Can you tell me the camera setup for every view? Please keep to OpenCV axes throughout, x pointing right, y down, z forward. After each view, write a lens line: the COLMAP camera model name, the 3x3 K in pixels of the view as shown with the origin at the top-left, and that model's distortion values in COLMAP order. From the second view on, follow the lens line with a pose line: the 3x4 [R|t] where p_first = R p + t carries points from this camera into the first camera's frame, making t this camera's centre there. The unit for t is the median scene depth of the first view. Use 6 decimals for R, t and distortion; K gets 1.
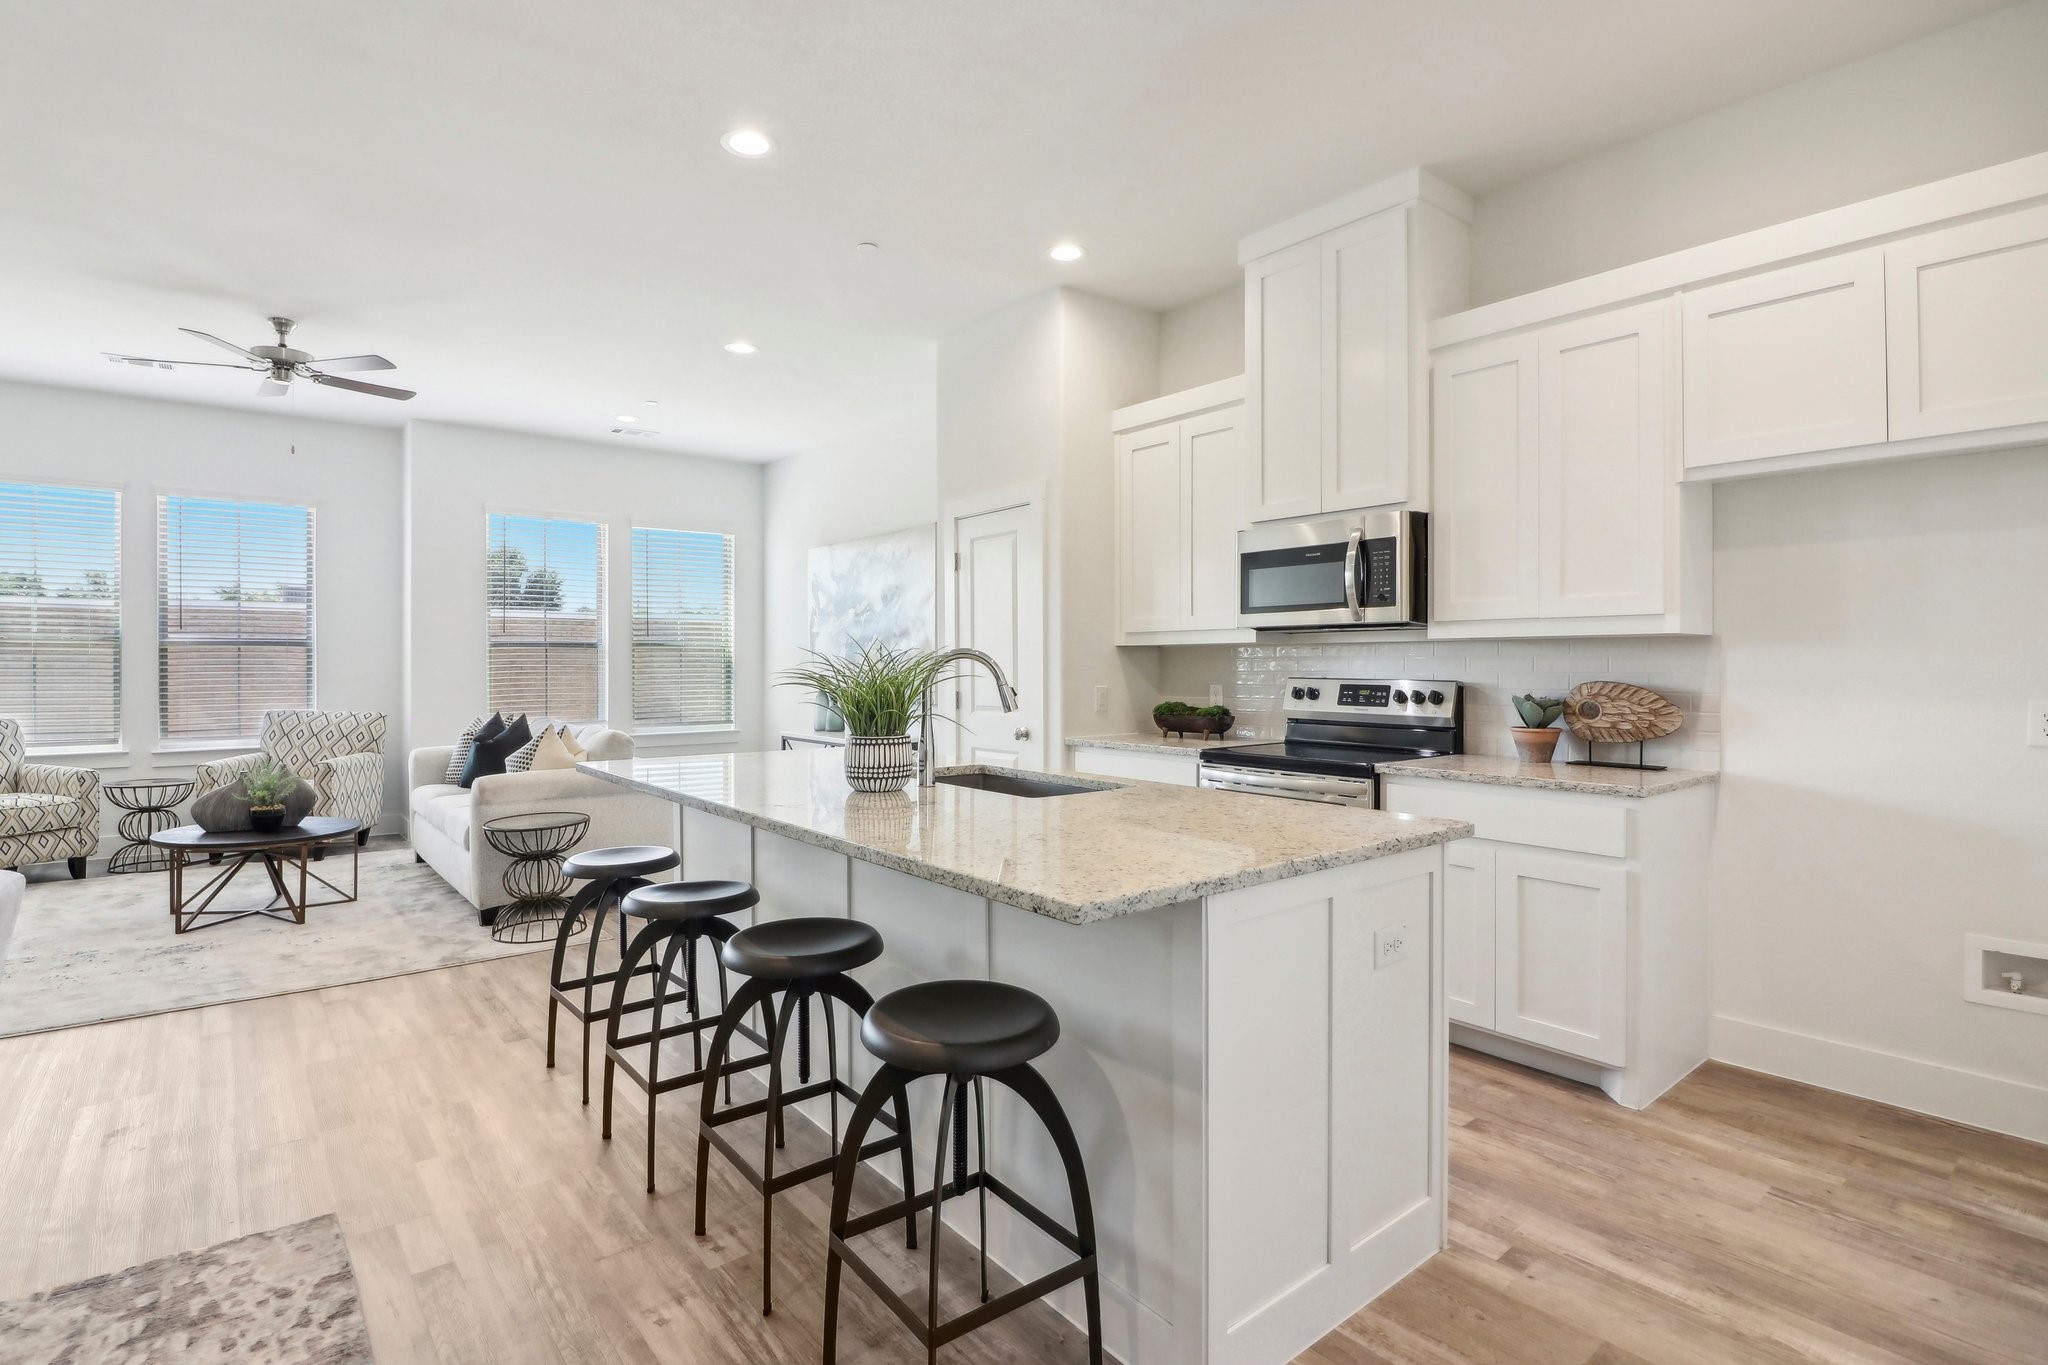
lens RADIAL K [[1002.2, 0, 997.8], [0, 1002.2, 675.7], [0, 0, 1]] dist [0.002811, -0.010667]
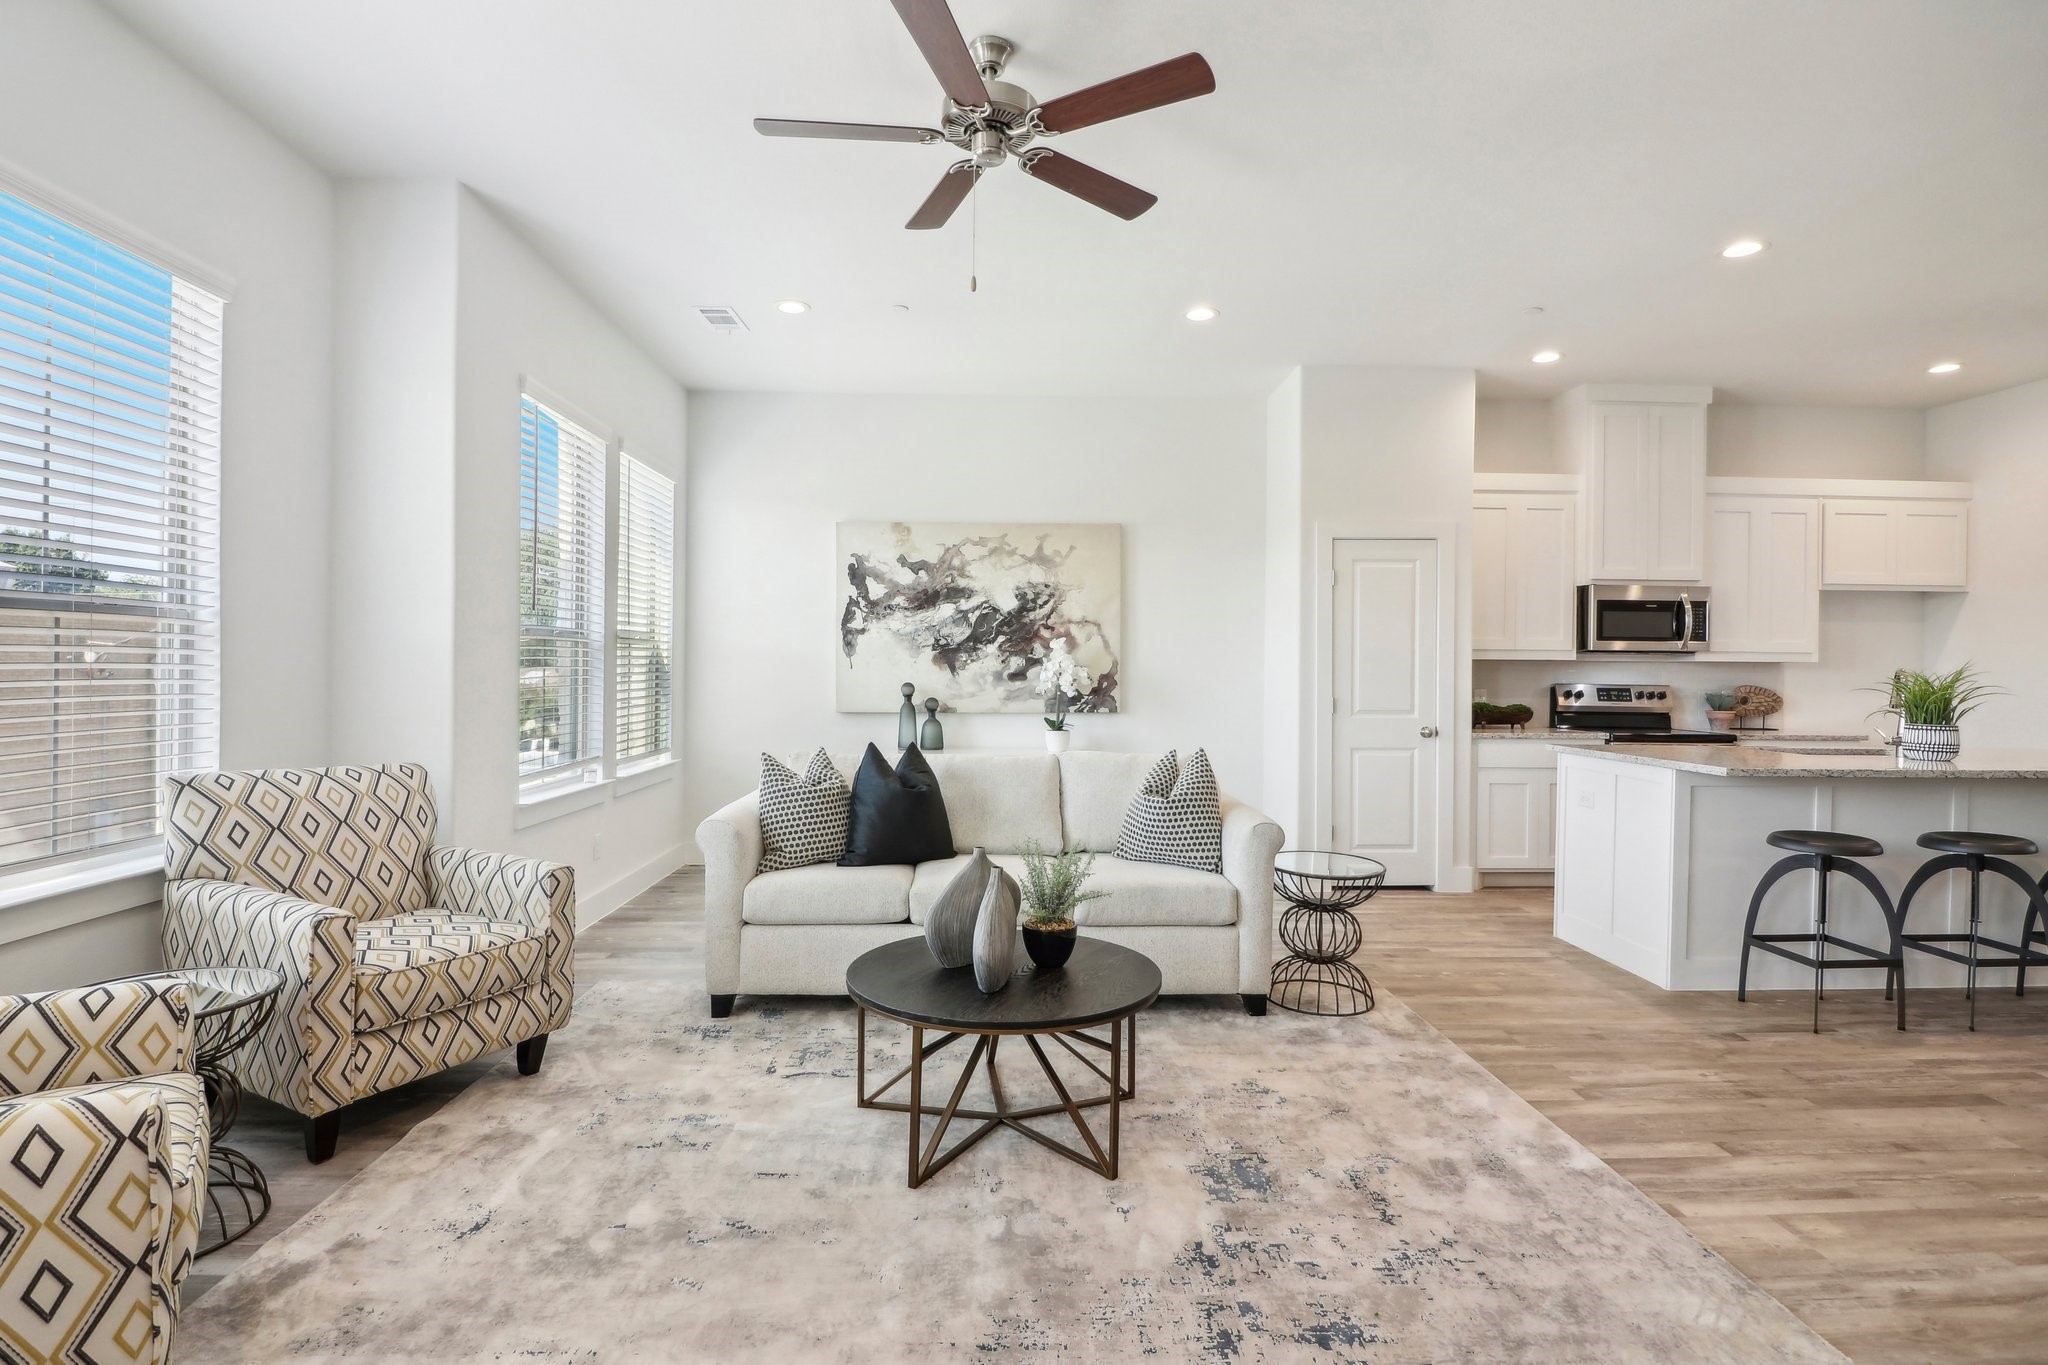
lens RADIAL K [[1015.6, 0, 1015.8], [0, 1015.6, 670.6], [0, 0, 1]] dist [0.000509, -0.008792]
pose [[0.590030, 0.007501, 0.807346, -1.710252], [0.000340, 0.999954, -0.009539, -0.004117], [-0.807381, 0.005903, 0.590001, 0.948463]]
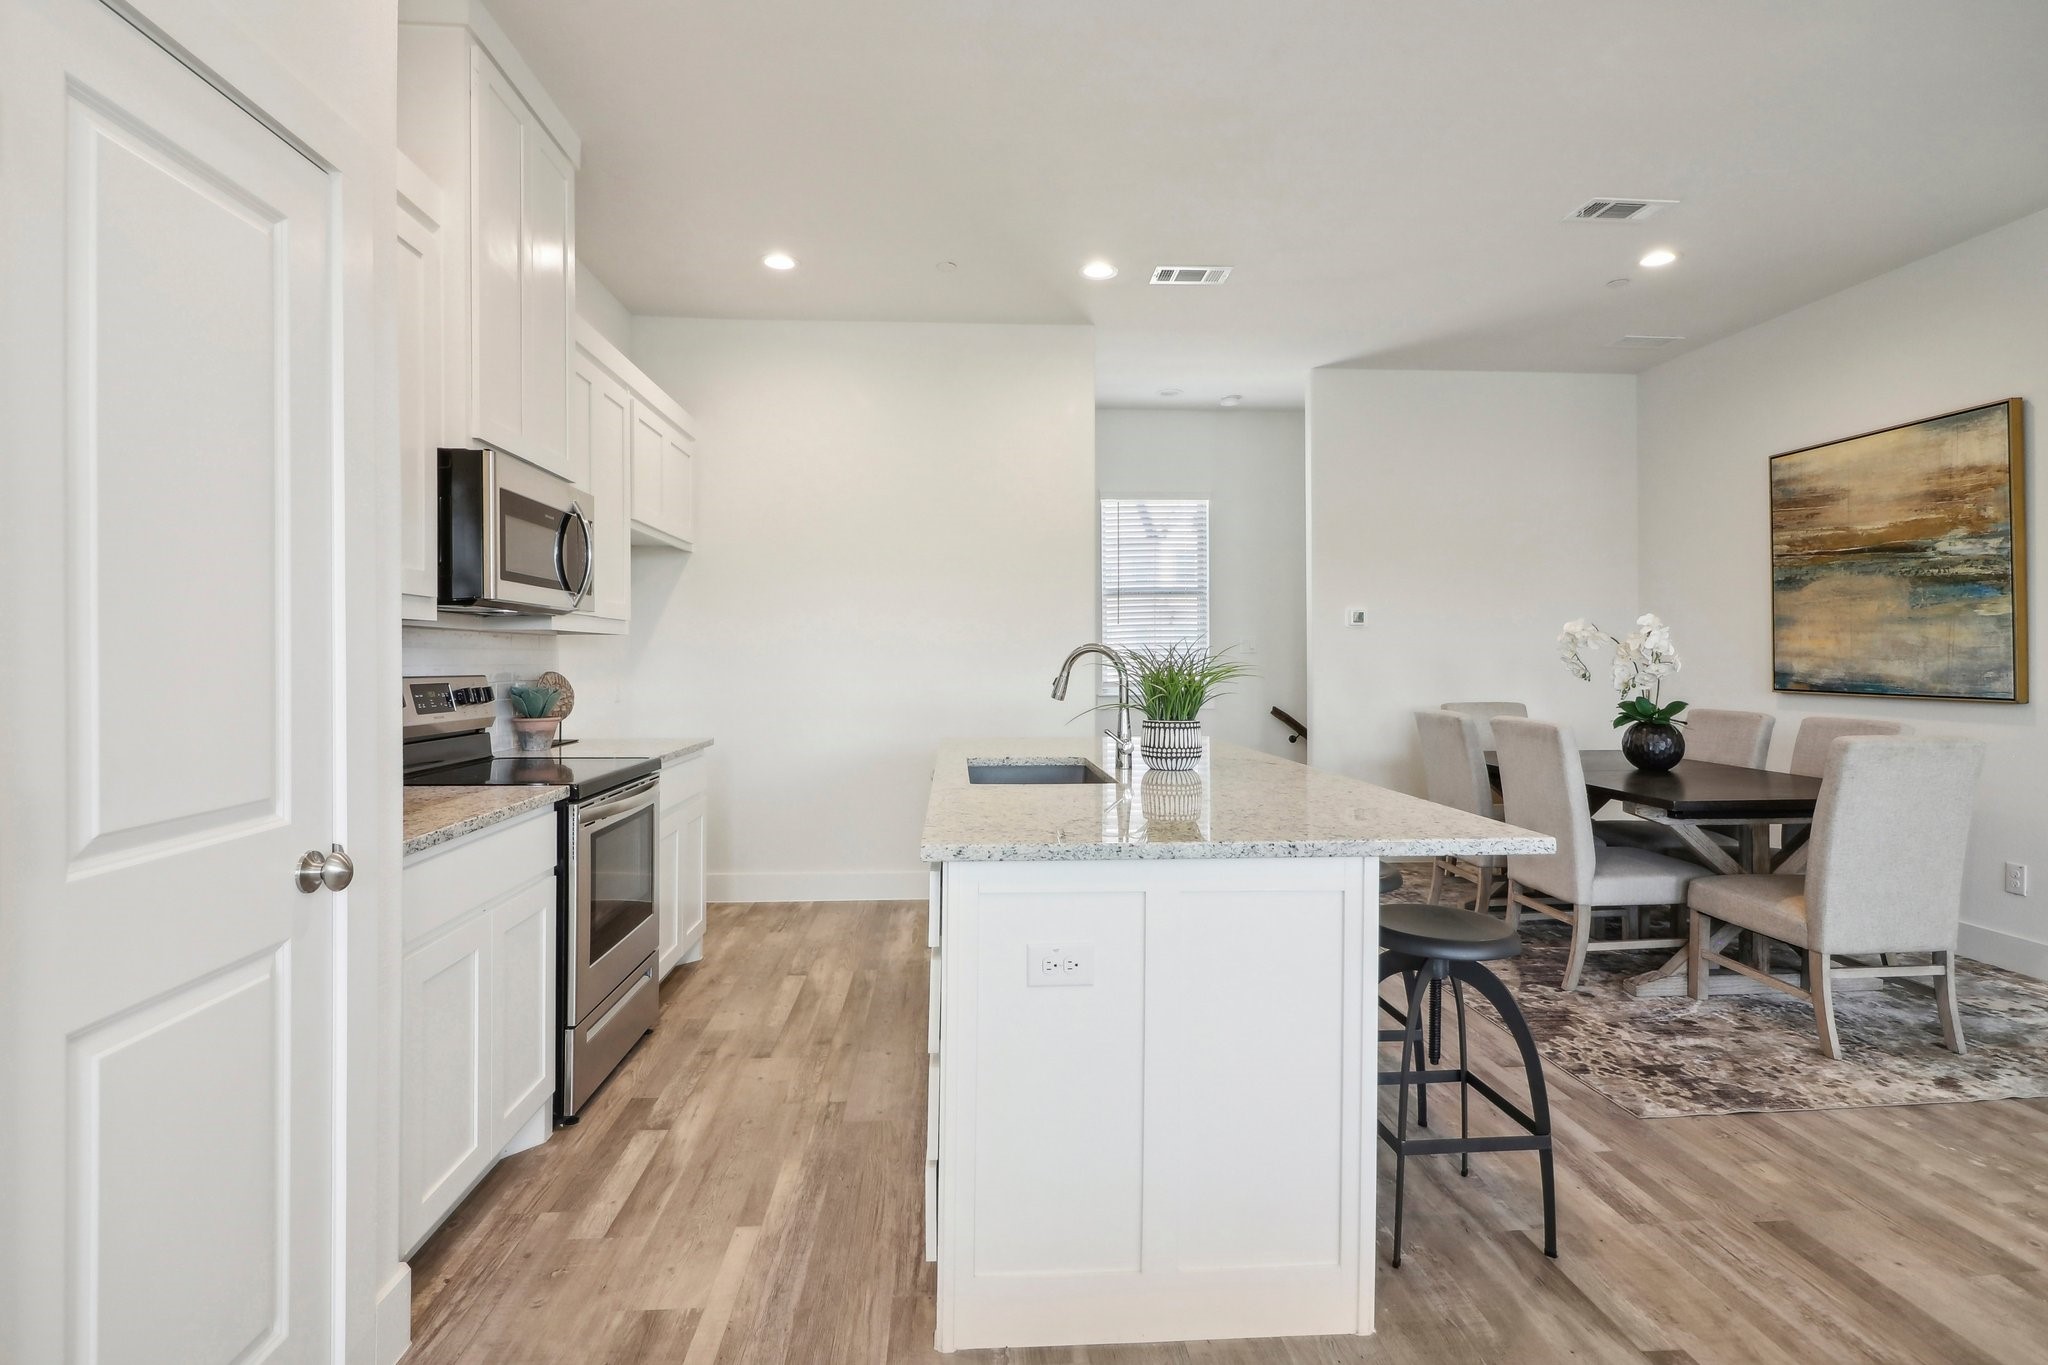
lens RADIAL K [[1015.6, 0, 1015.8], [0, 1015.6, 670.6], [0, 0, 1]] dist [0.000509, -0.008792]
pose [[-0.826819, -0.005426, 0.562442, -0.477963], [0.007028, 0.999776, 0.019977, -0.016156], [-0.562424, 0.020470, -0.826596, 1.583729]]
